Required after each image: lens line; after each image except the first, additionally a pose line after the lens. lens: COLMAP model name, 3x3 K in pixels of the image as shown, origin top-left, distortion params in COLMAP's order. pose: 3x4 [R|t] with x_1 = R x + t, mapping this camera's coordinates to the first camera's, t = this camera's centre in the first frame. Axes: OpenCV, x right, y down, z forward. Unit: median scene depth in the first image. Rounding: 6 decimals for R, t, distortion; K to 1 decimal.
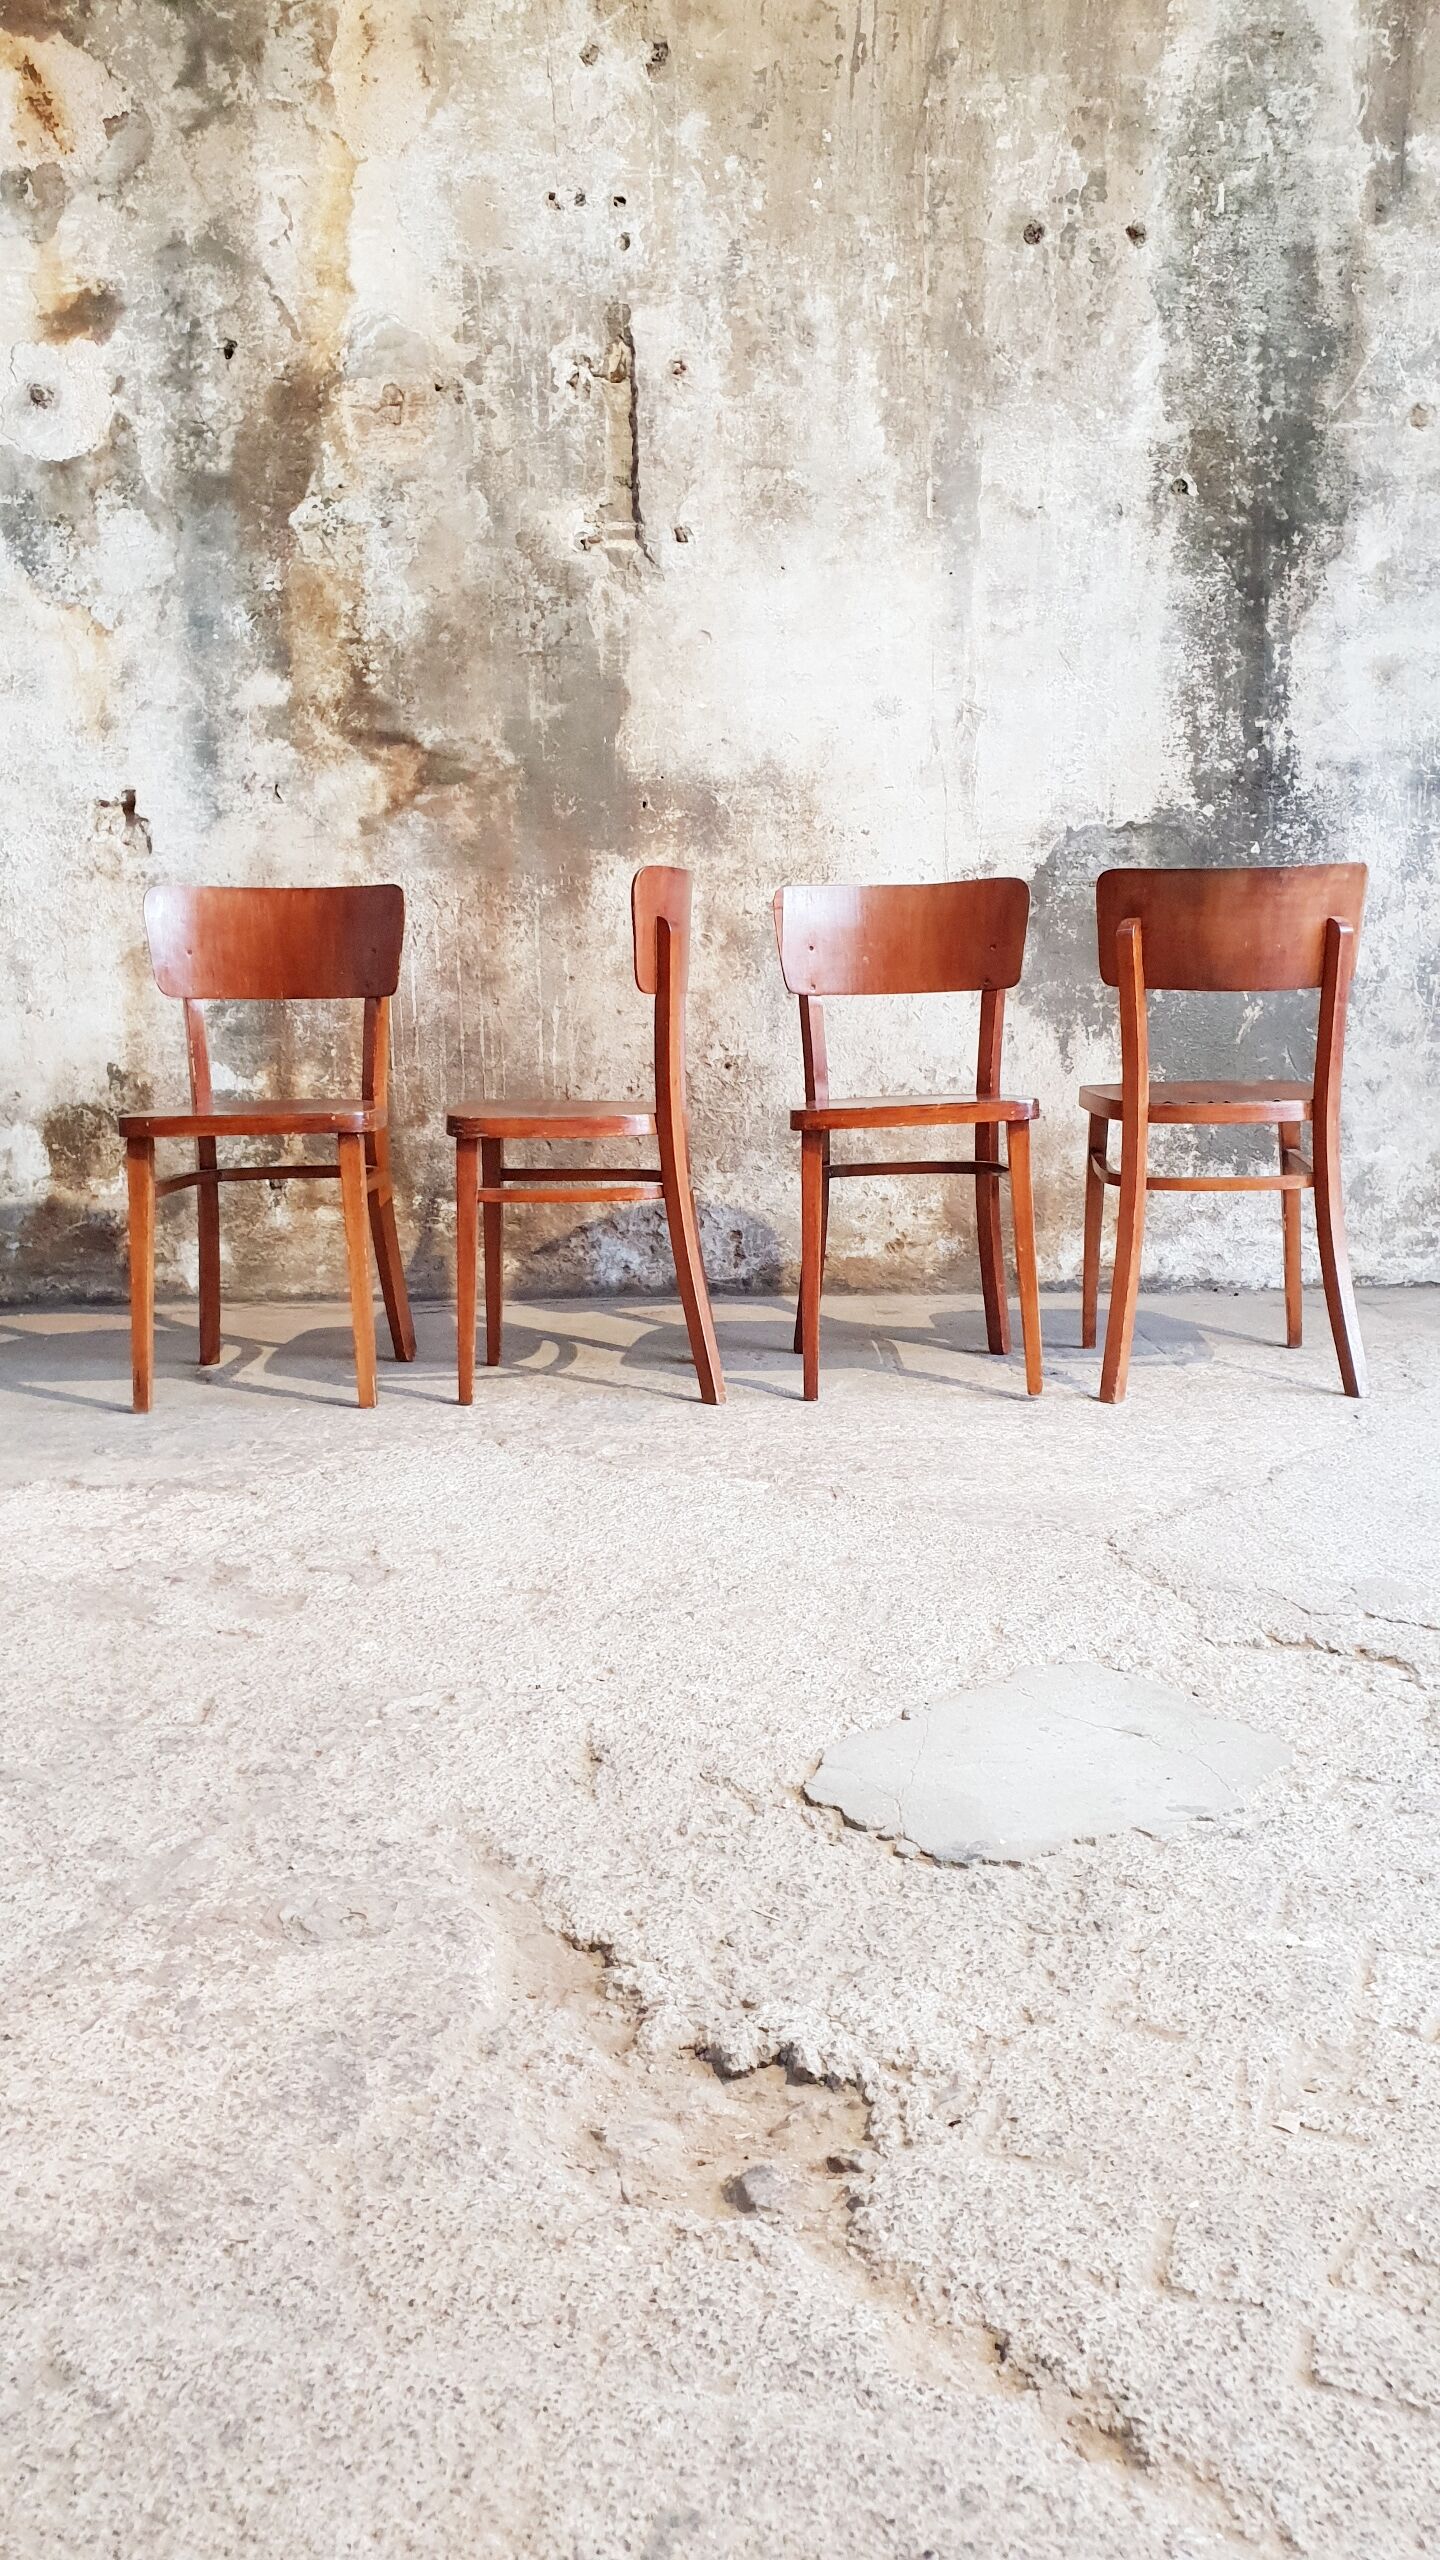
lens RADIAL K [[2009.7, 0, 742.7], [0, 2009.7, 1284.6], [0, 0, 1]] dist [0.021394, -0.004416]
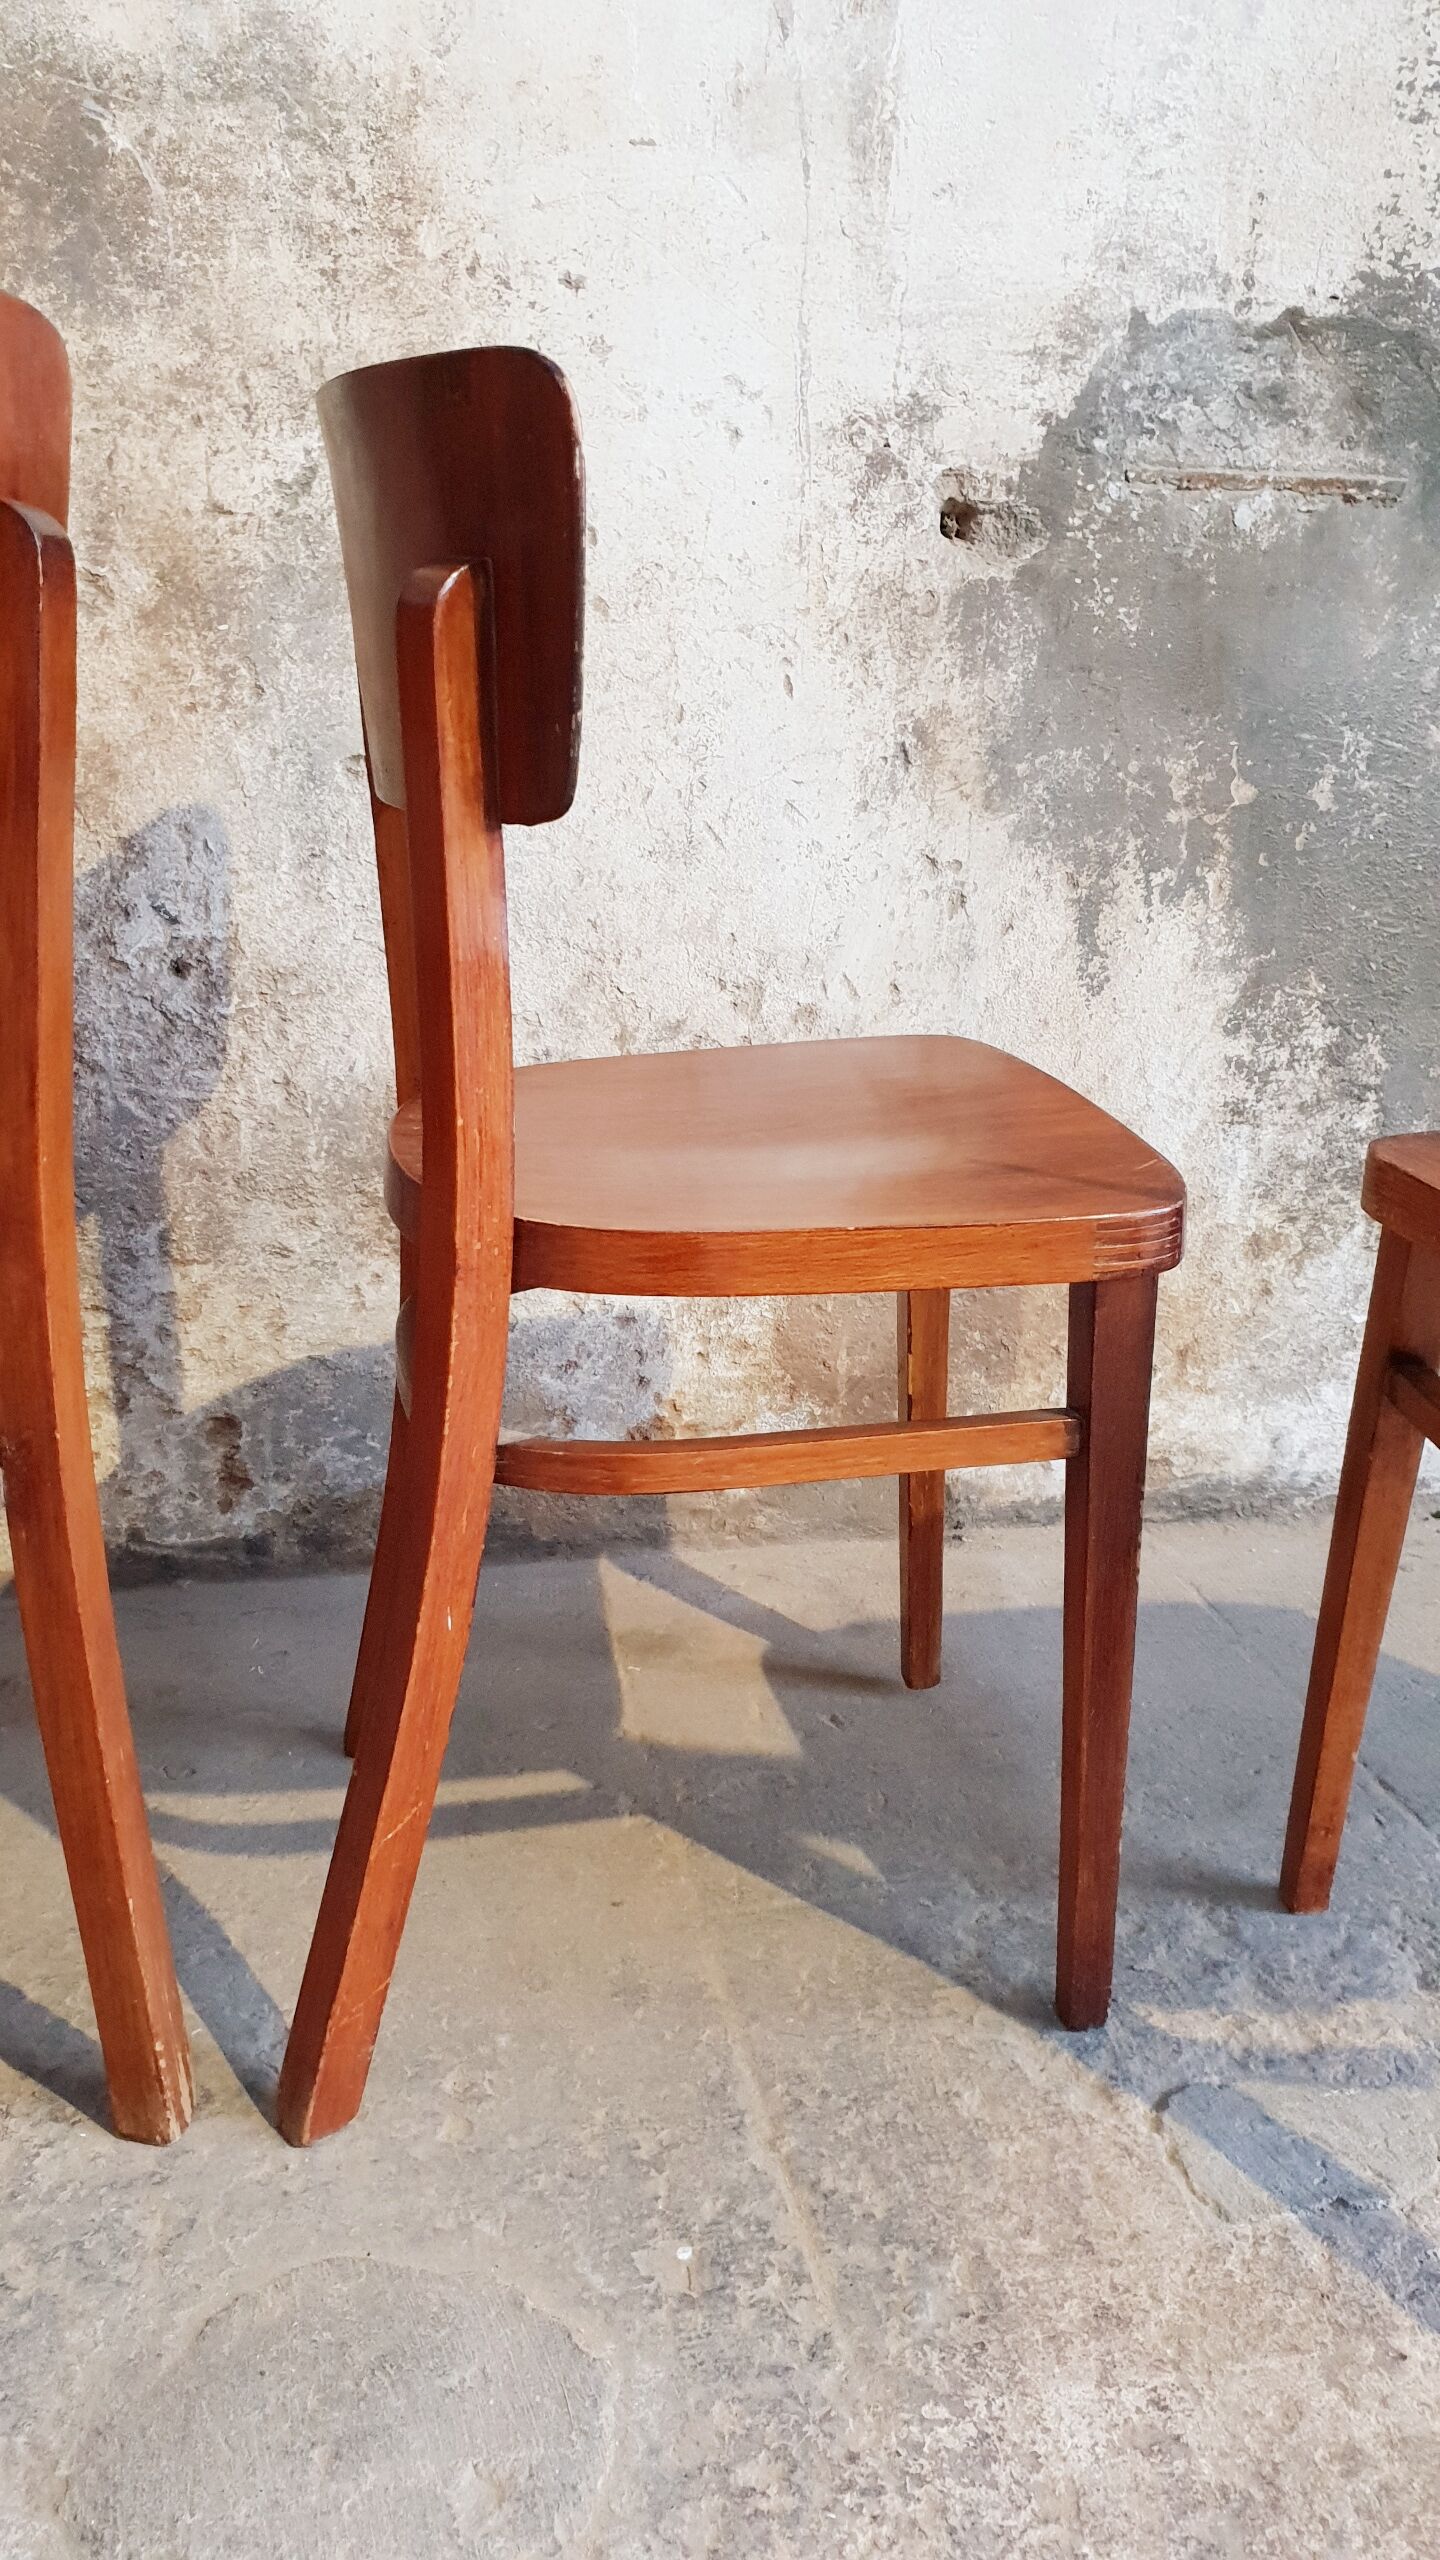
lens RADIAL K [[2009.7, 0, 730.2], [0, 2009.7, 1282.0], [0, 0, 1]] dist [0.021394, -0.004416]
pose [[0.977686, -0.028353, 0.208151, 0.012169], [-0.000069, 0.990807, 0.135285, -0.105835], [-0.210073, -0.132280, 0.968696, 0.652151]]
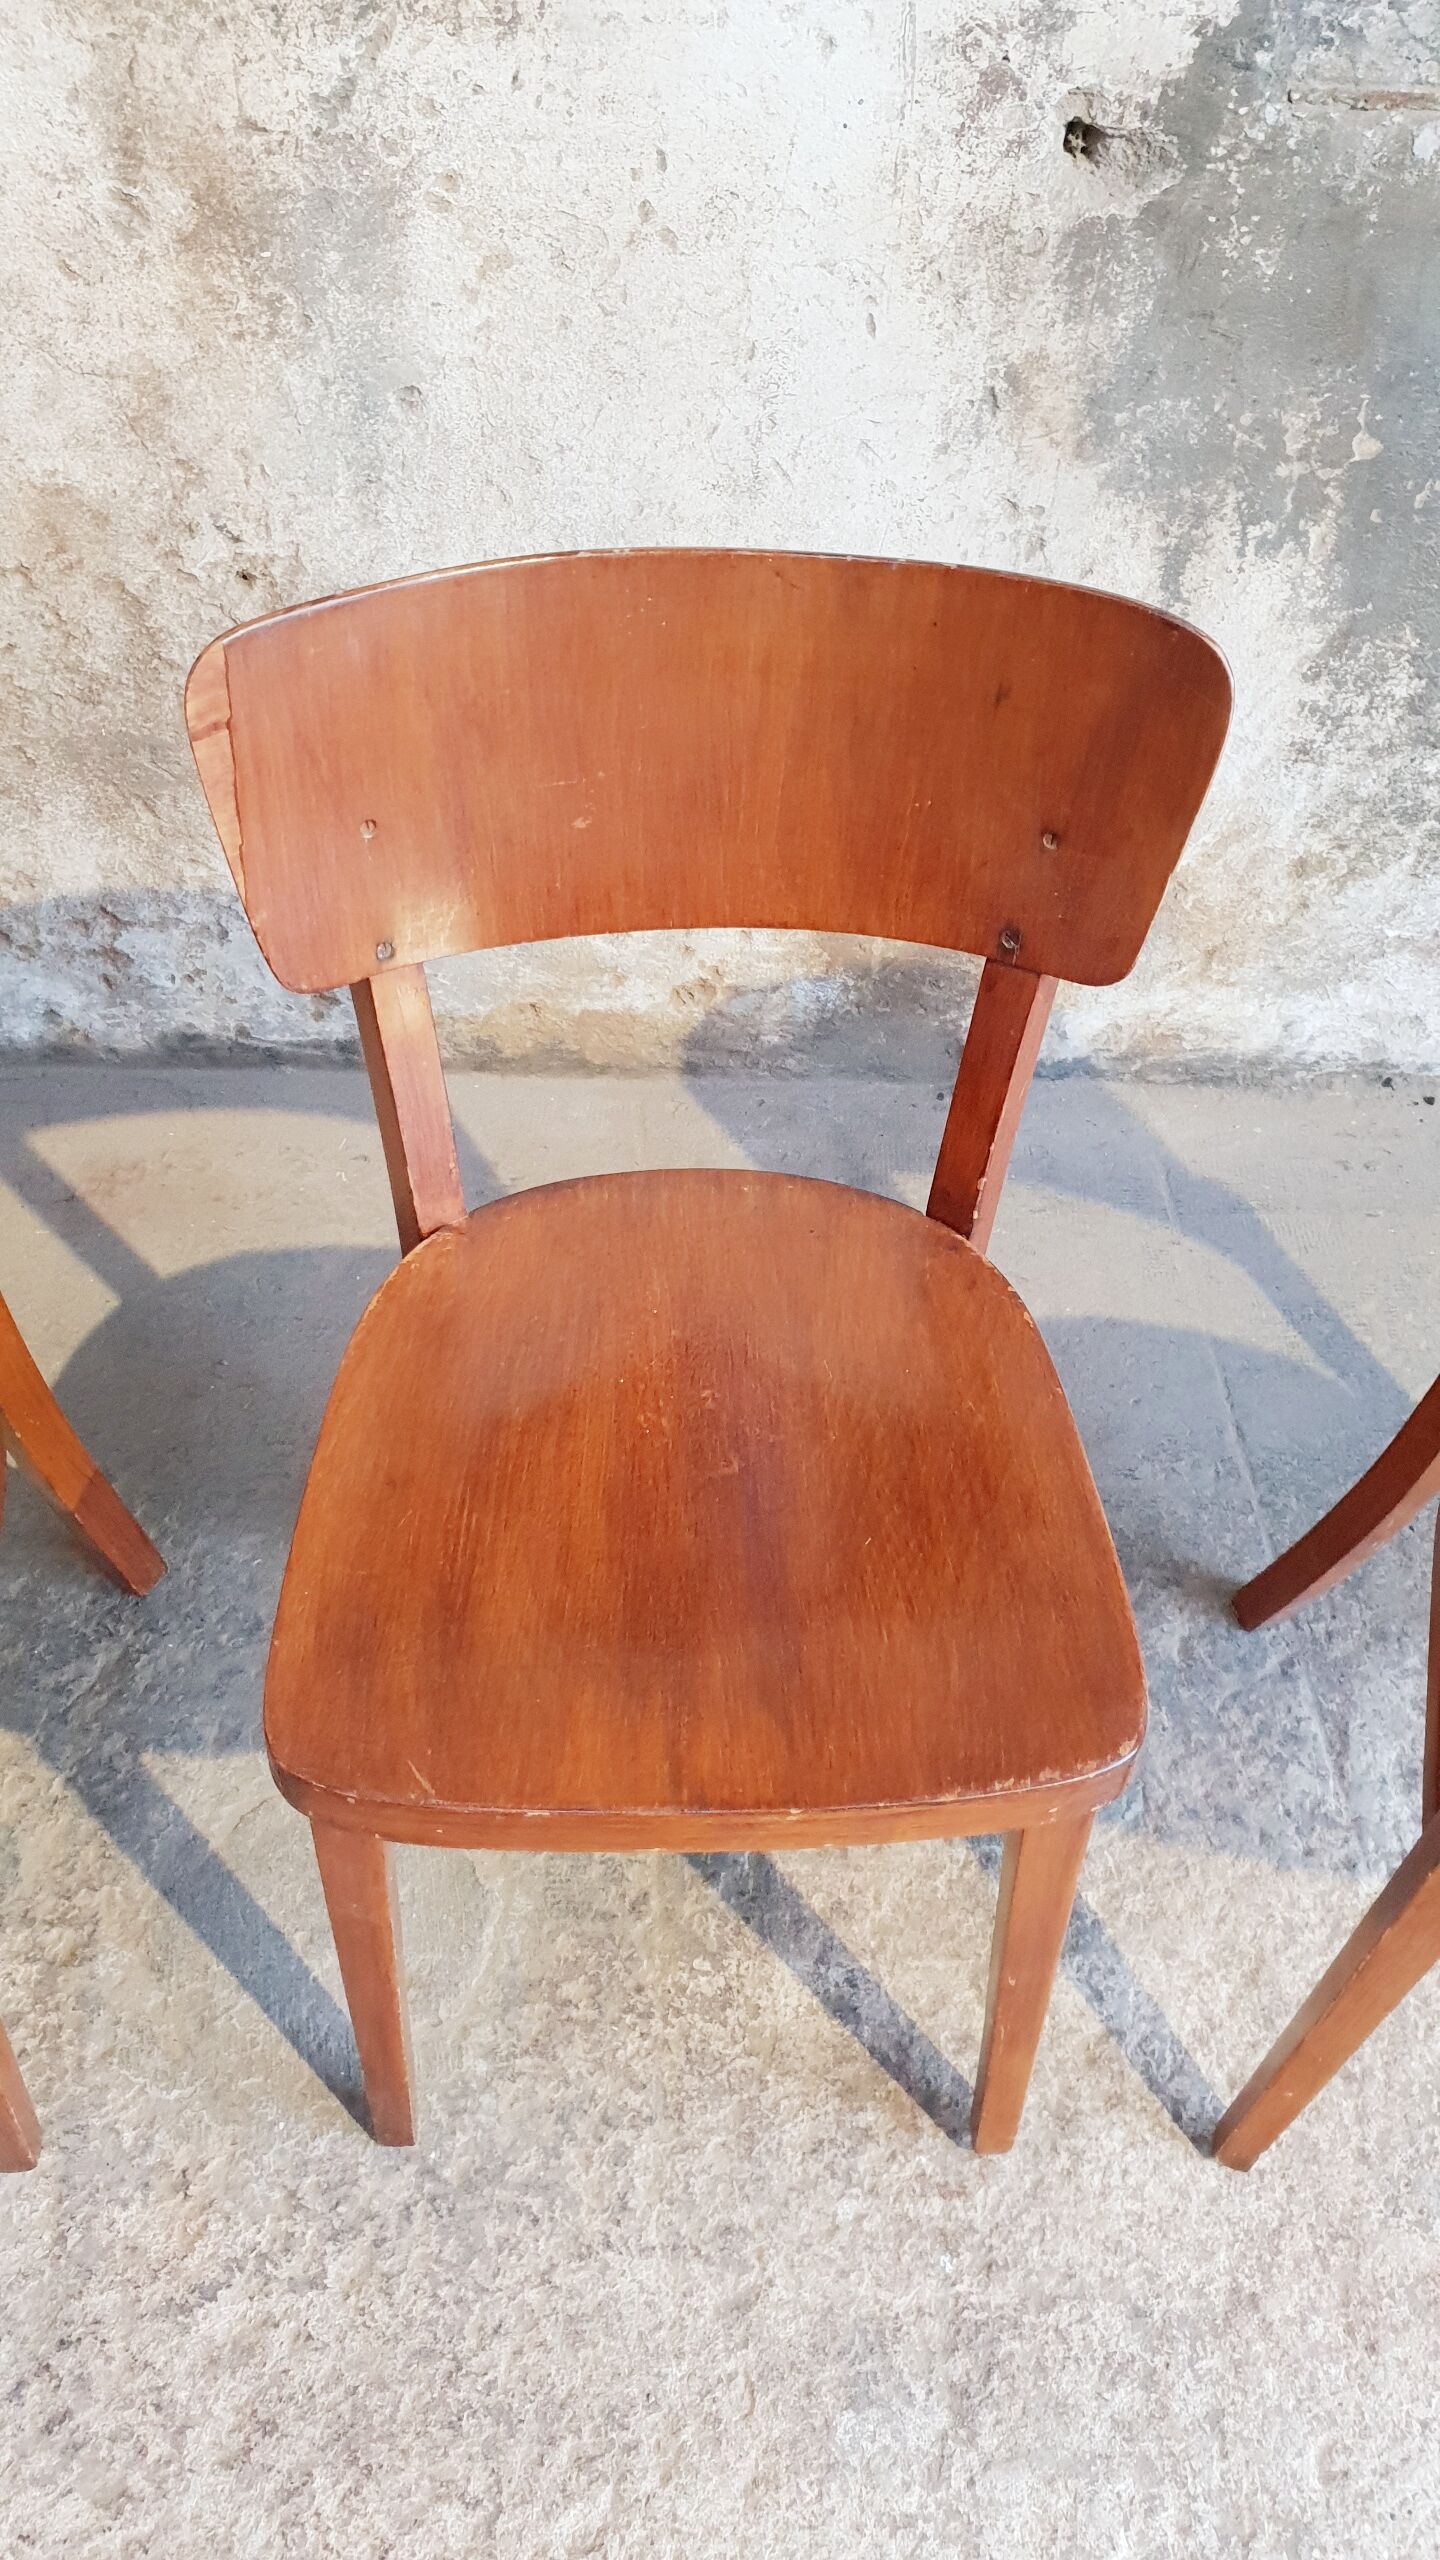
lens RADIAL K [[2009.7, 0, 758.2], [0, 2009.7, 1261.6], [0, 0, 1]] dist [0.021394, -0.004416]
pose [[0.995801, 0.009874, 0.091008, 0.053814], [-0.064649, 0.779717, 0.622785, -0.252262], [-0.064811, -0.626054, 0.777082, 0.657550]]
